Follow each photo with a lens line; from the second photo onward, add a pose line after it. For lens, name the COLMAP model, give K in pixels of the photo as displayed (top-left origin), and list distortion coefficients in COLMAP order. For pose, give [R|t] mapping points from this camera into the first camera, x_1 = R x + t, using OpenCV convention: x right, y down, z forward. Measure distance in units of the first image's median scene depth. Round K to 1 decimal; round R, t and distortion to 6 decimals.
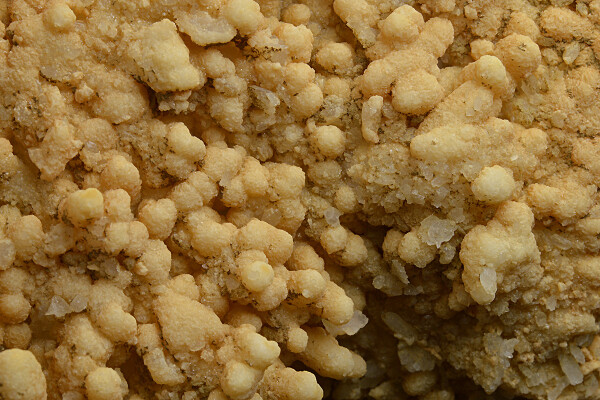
lens RADIAL K [[1601.6, 0, 300.1], [0, 1601.6, 199.9], [0, 0, 1]] dist [-0.037644, 0.000000]
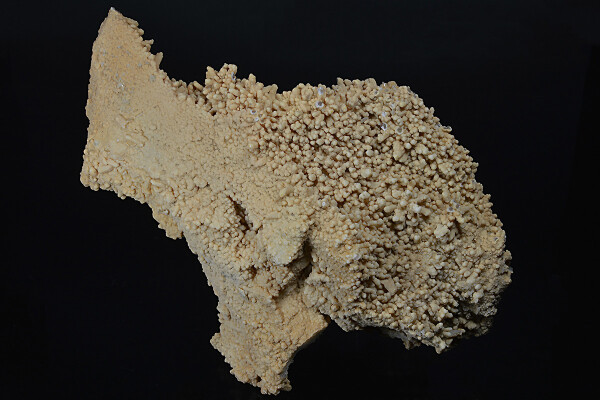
lens RADIAL K [[1601.6, 0, 299.9], [0, 1601.6, 200.0], [0, 0, 1]] dist [-0.037644, 0.000000]
pose [[0.999924, -0.000698, 0.012317, -0.743450], [-0.001526, 0.983744, 0.179568, -1.643937], [-0.012243, -0.179573, 0.983668, -5.828064]]
